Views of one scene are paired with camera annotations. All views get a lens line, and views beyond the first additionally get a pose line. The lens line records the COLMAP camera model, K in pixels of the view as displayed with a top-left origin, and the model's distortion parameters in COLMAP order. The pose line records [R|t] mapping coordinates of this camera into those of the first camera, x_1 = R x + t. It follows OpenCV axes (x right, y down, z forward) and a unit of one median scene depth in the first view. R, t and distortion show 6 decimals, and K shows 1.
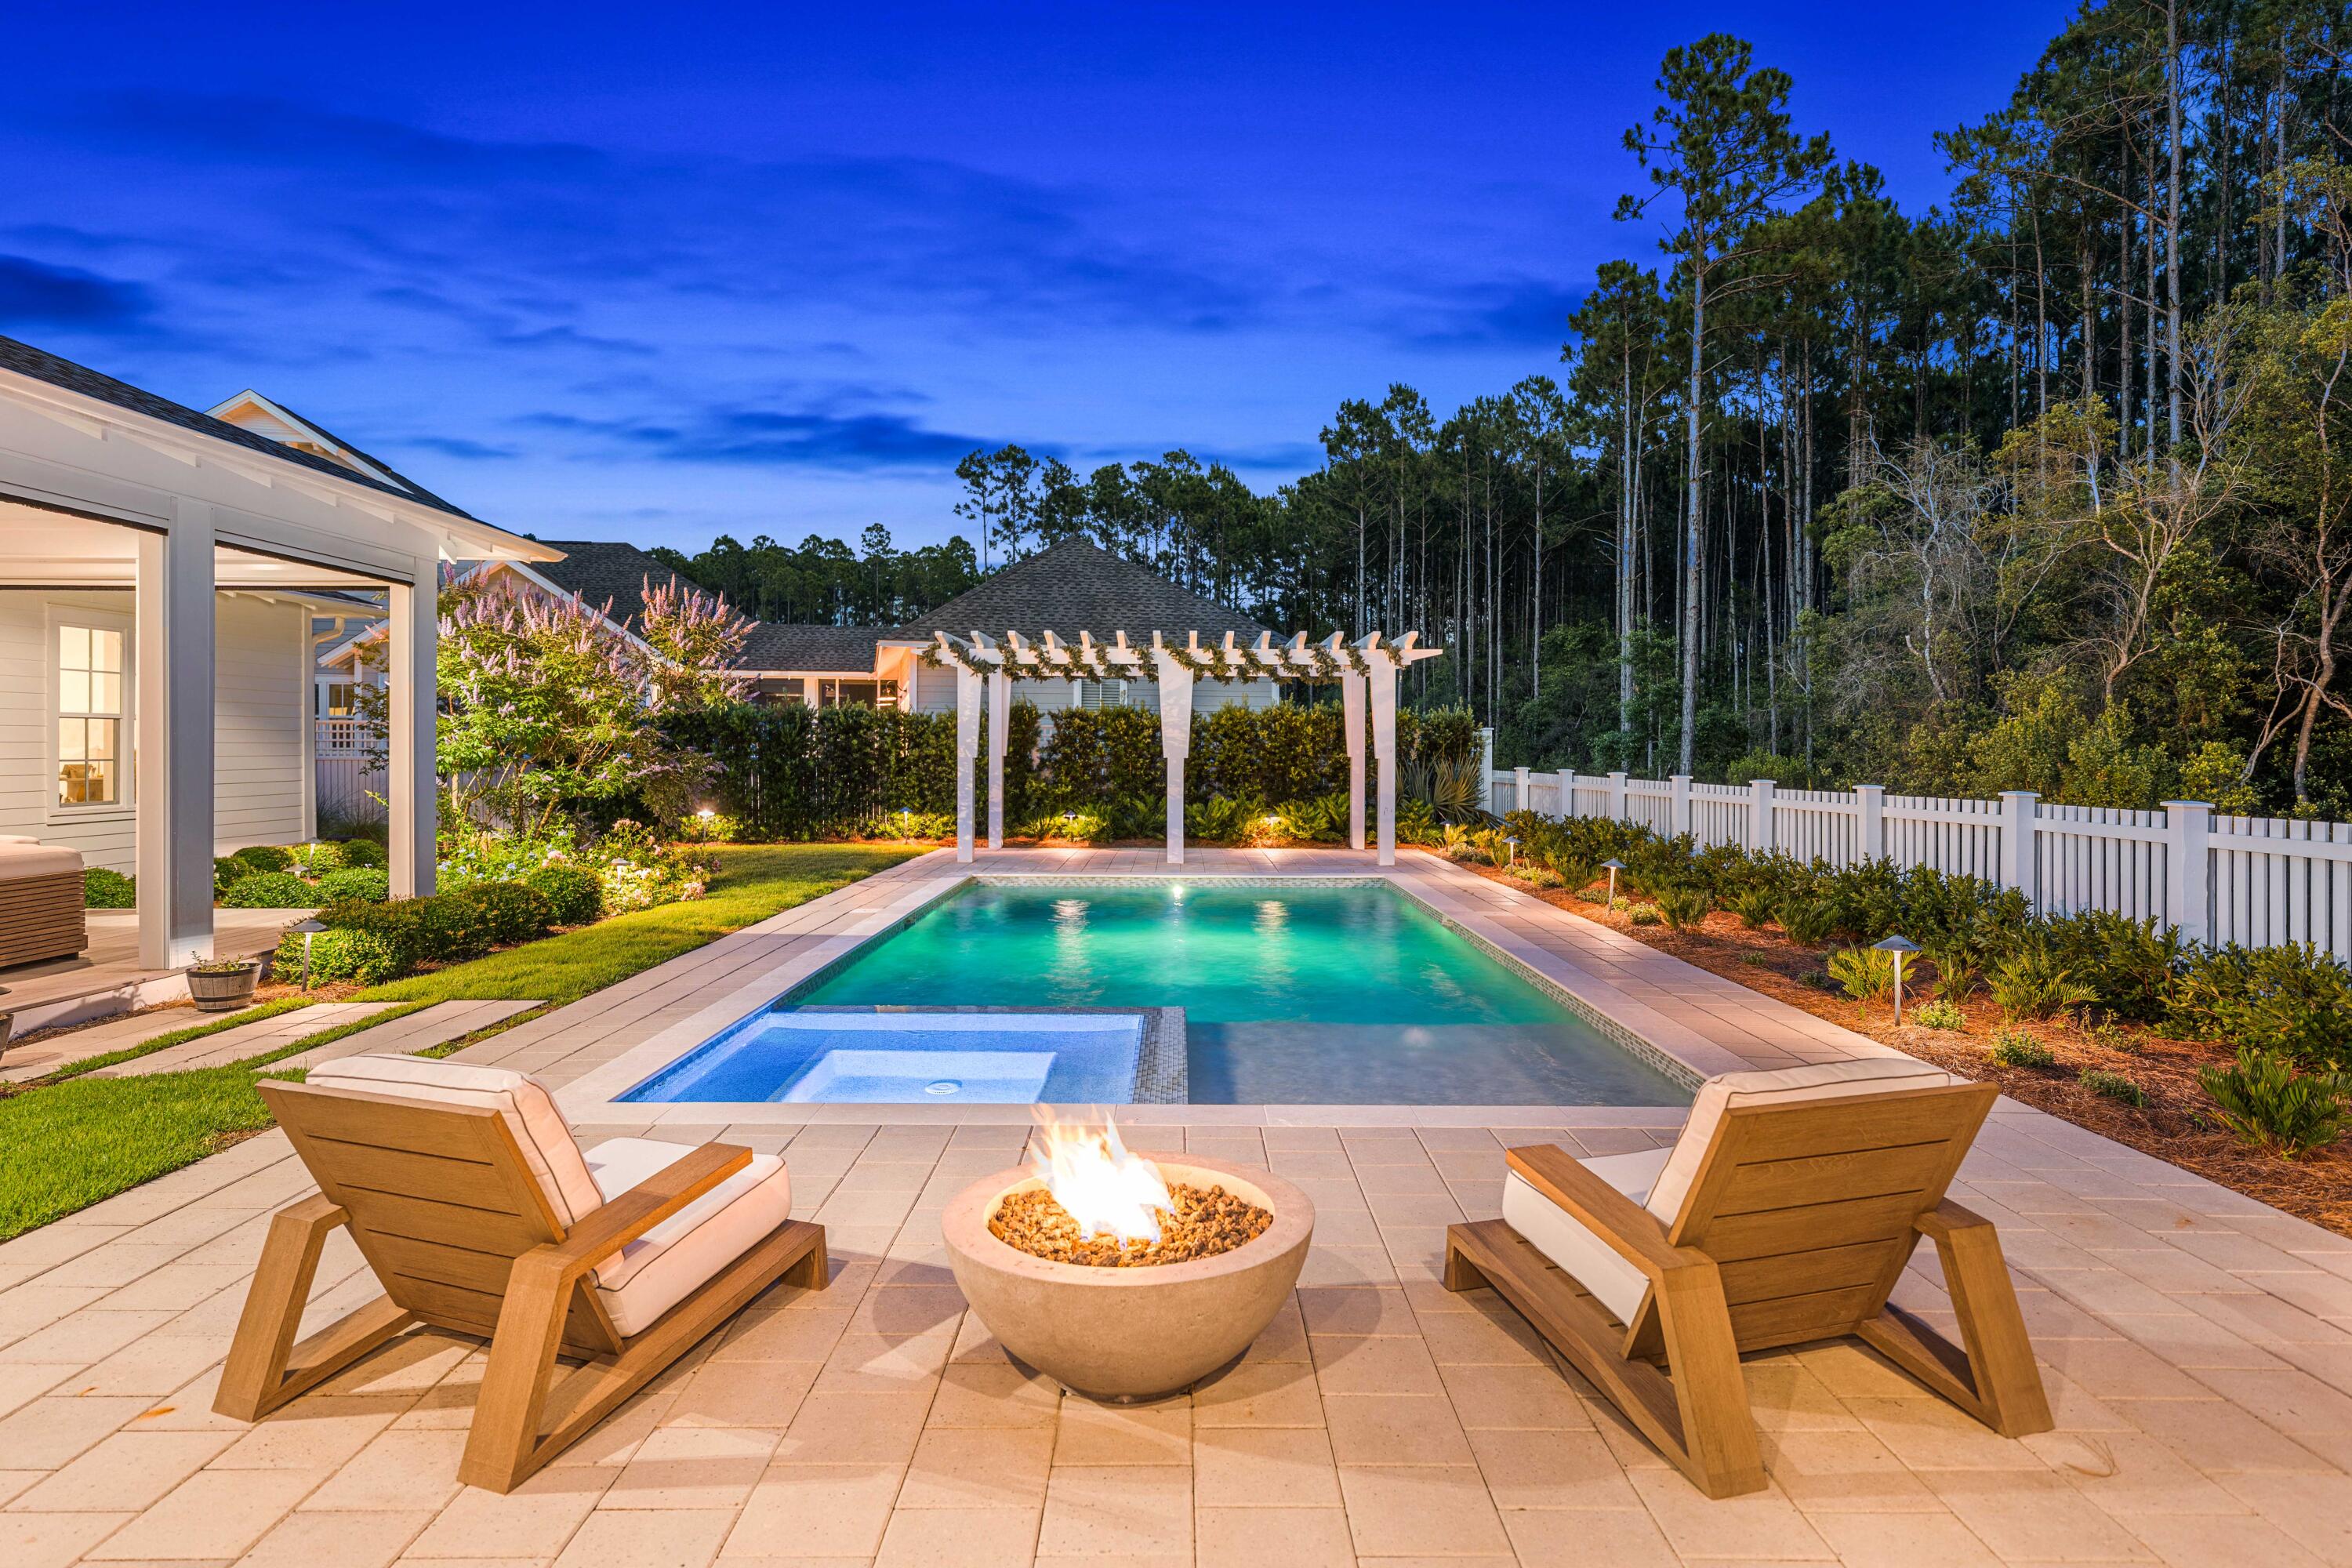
lens RADIAL K [[1283.1, 0, 1174.2], [0, 1283.1, 755.4], [0, 0, 1]] dist [-0.000438, 0.000008]
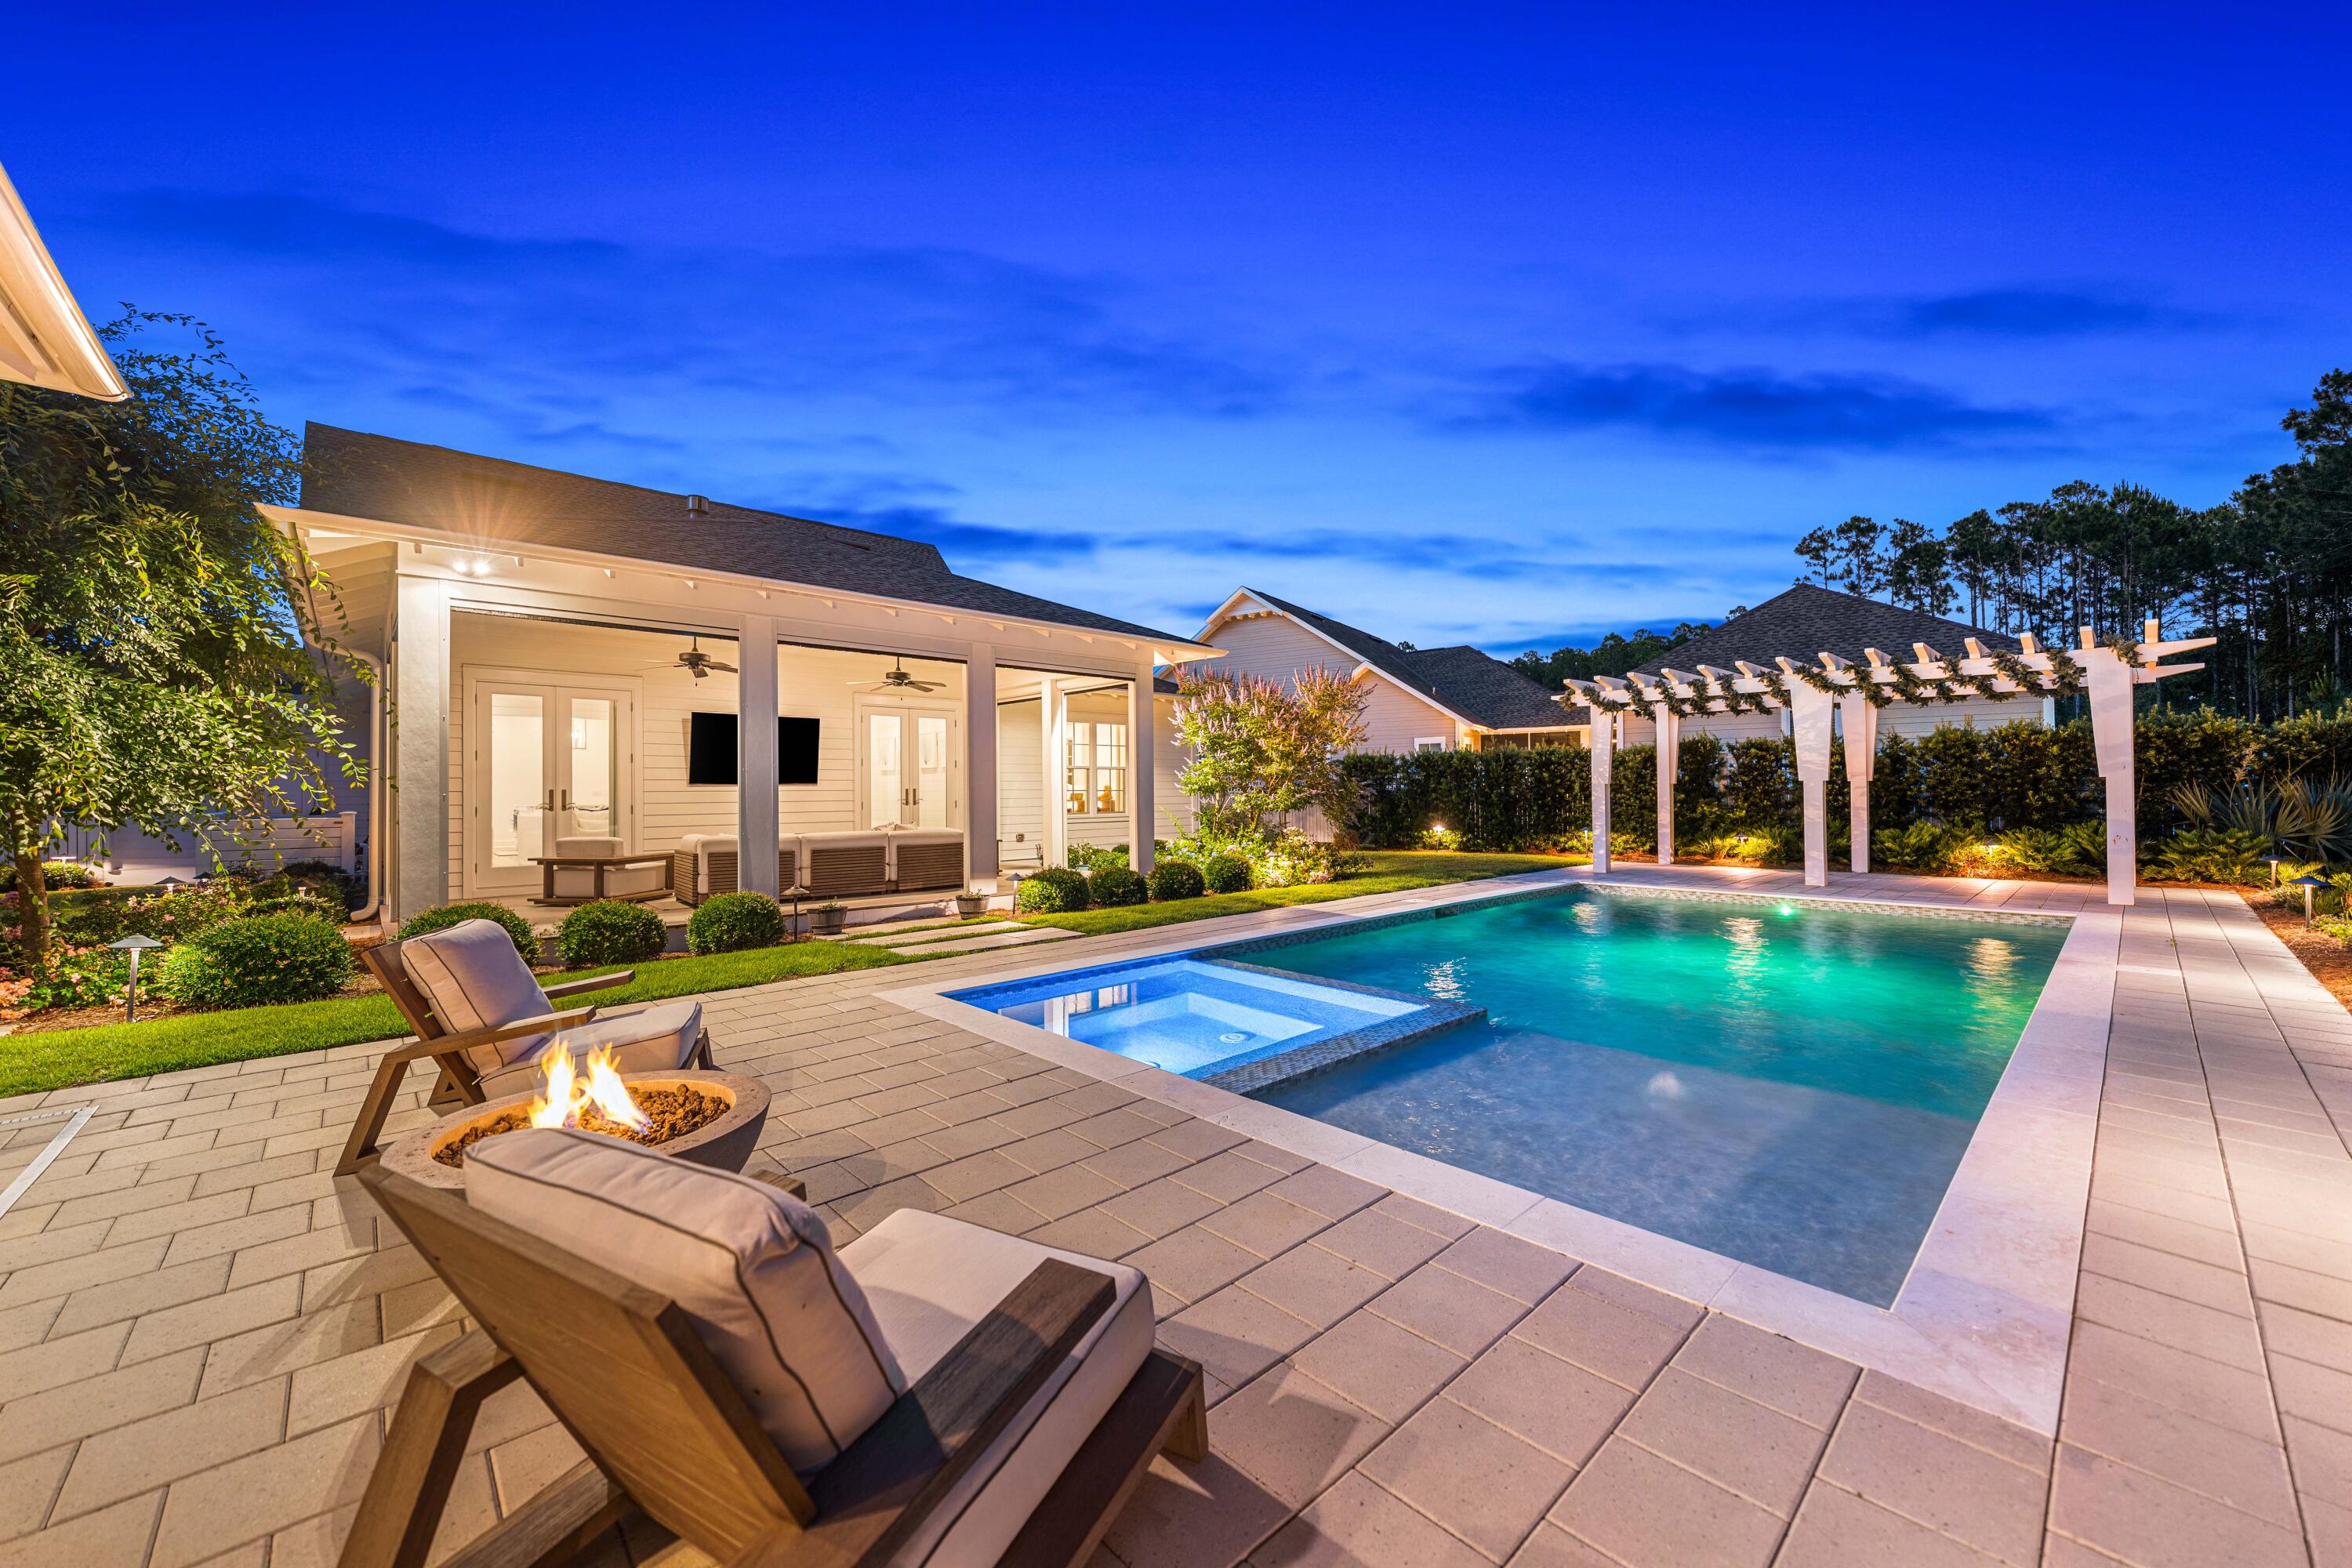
lens RADIAL K [[887.1, 0, 1176.0], [0, 887.1, 784.0], [0, 0, 1]] dist [-0.000411, -0.000071]
pose [[0.679187, -0.016891, -0.733771, 0.141445], [0.006320, 0.999833, -0.017166, 0.010817], [0.733938, 0.007022, 0.679180, 0.130173]]
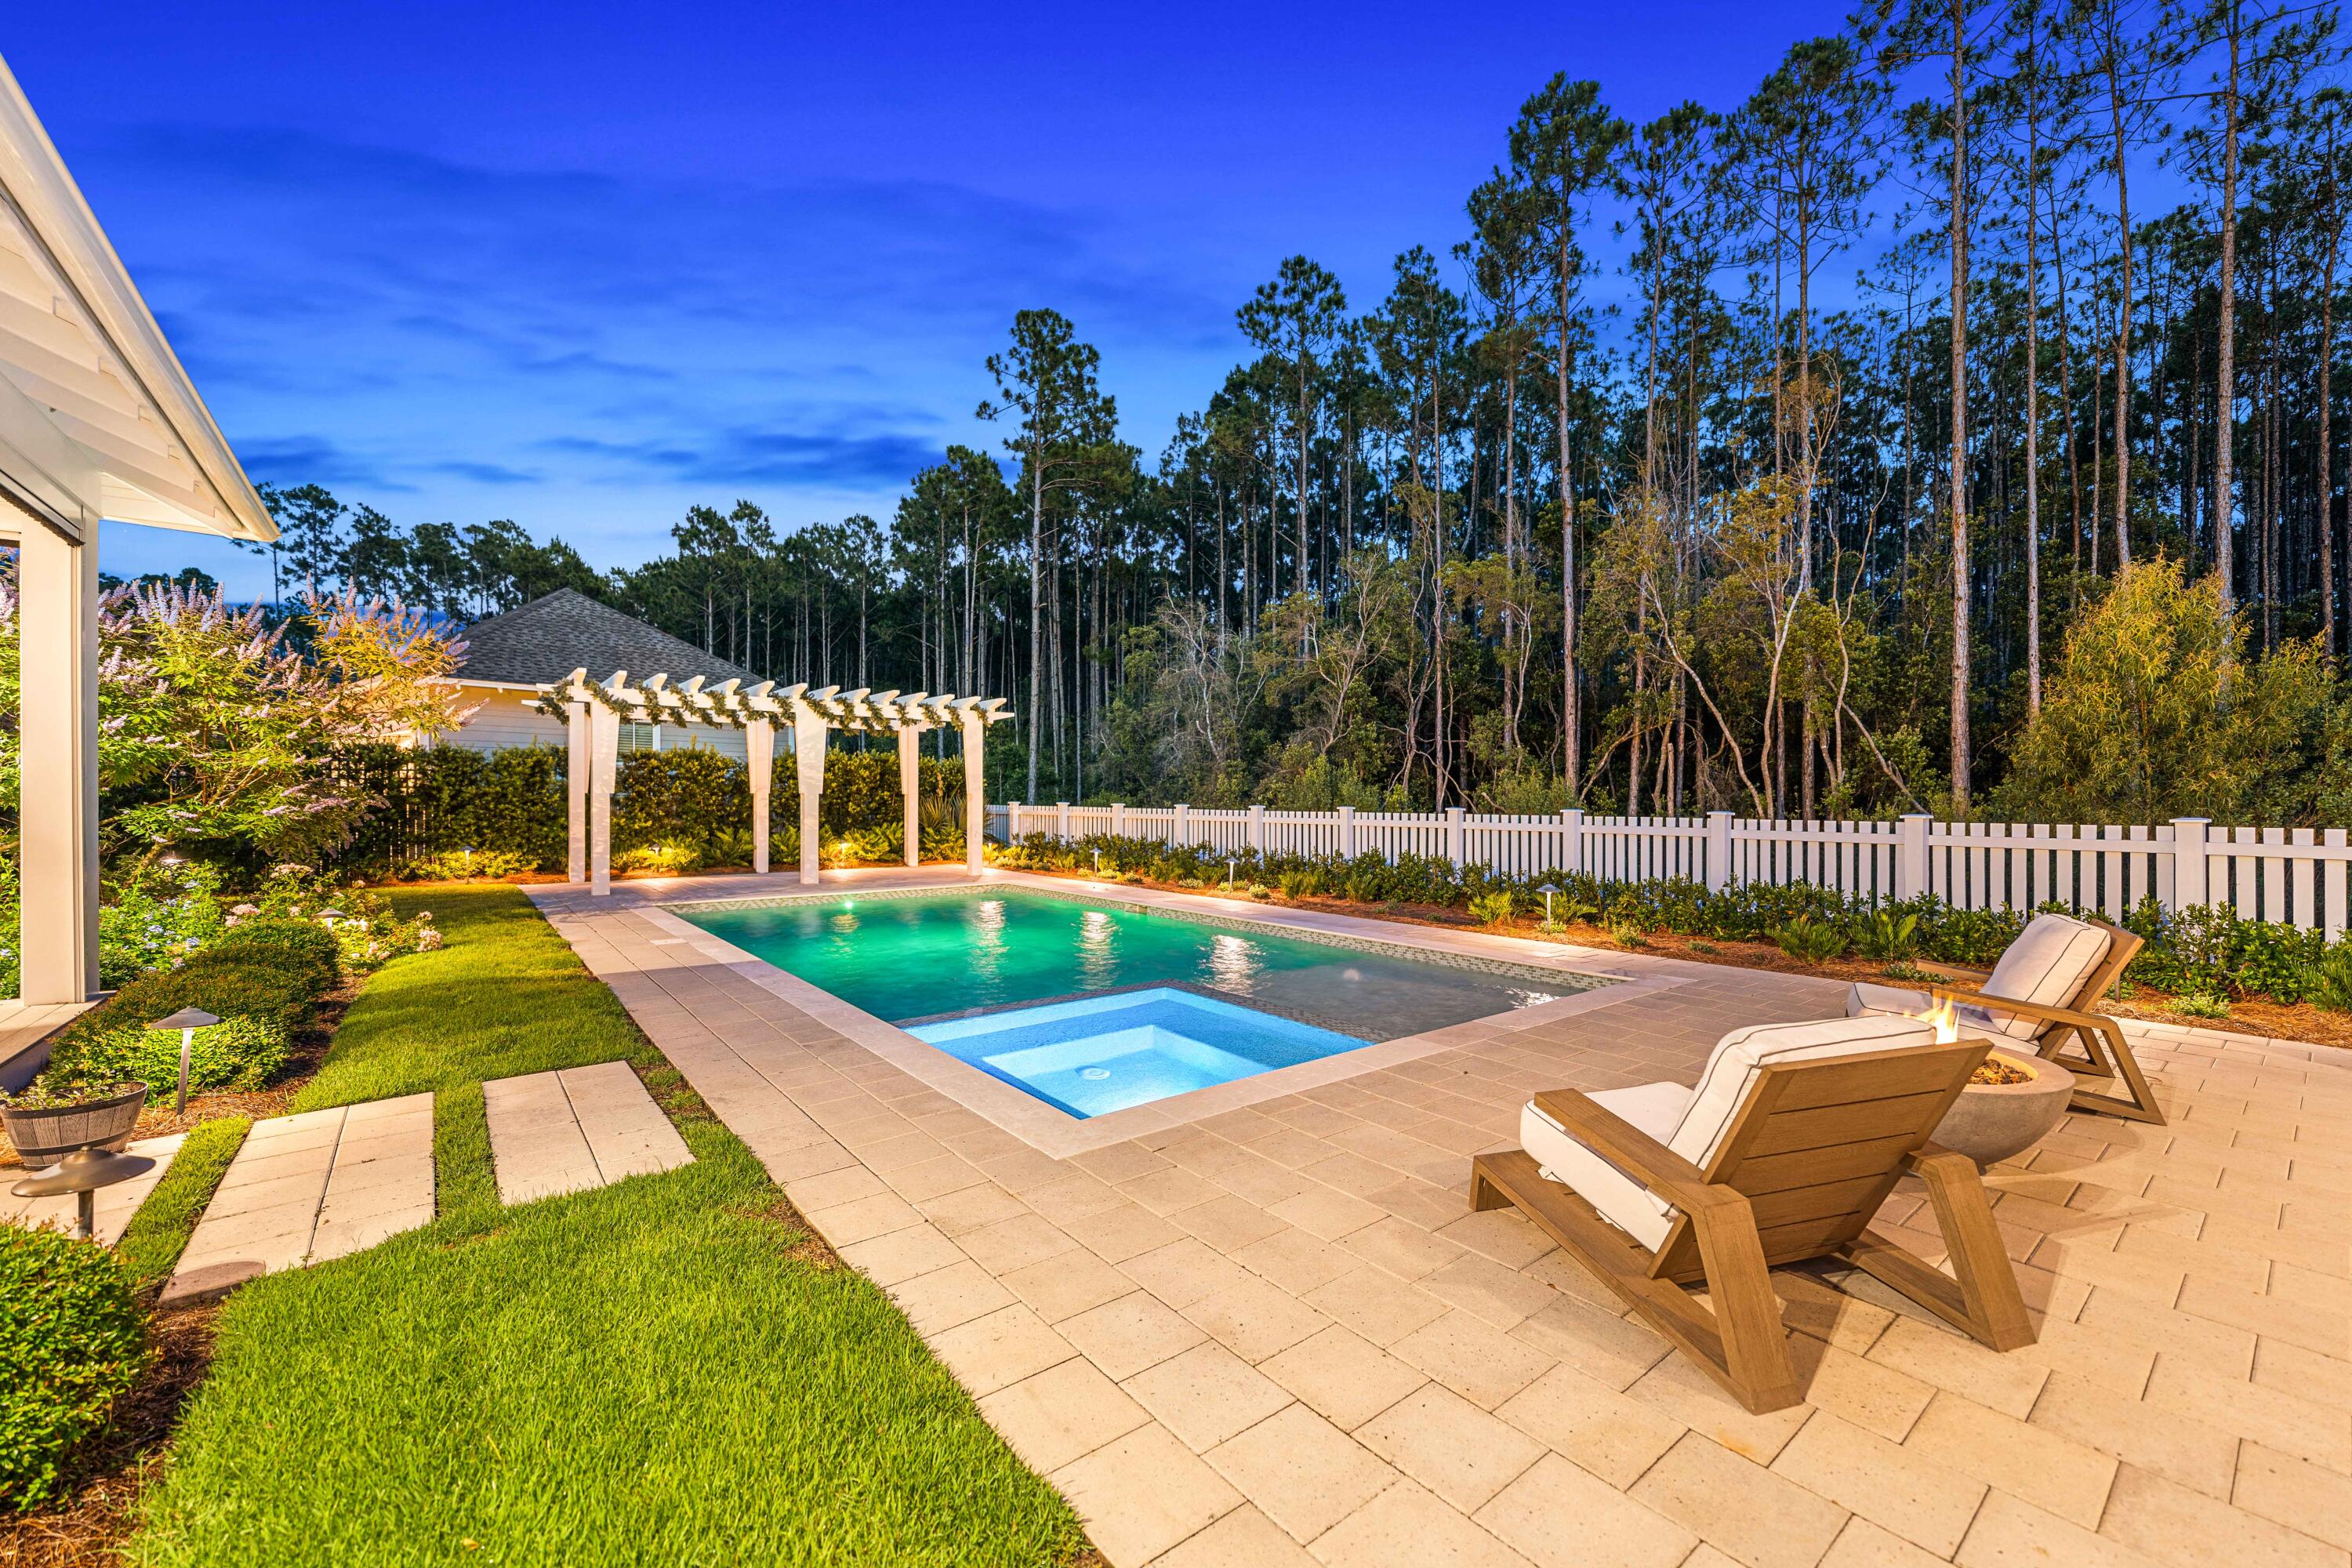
lens RADIAL K [[931.9, 0, 1178.9], [0, 931.9, 800.5], [0, 0, 1]] dist [-0.001148, -0.000148]
pose [[0.779672, -0.004500, 0.626171, -0.220765], [0.004034, 0.999990, 0.002164, 0.006283], [-0.626175, 0.000839, 0.779682, 0.104686]]
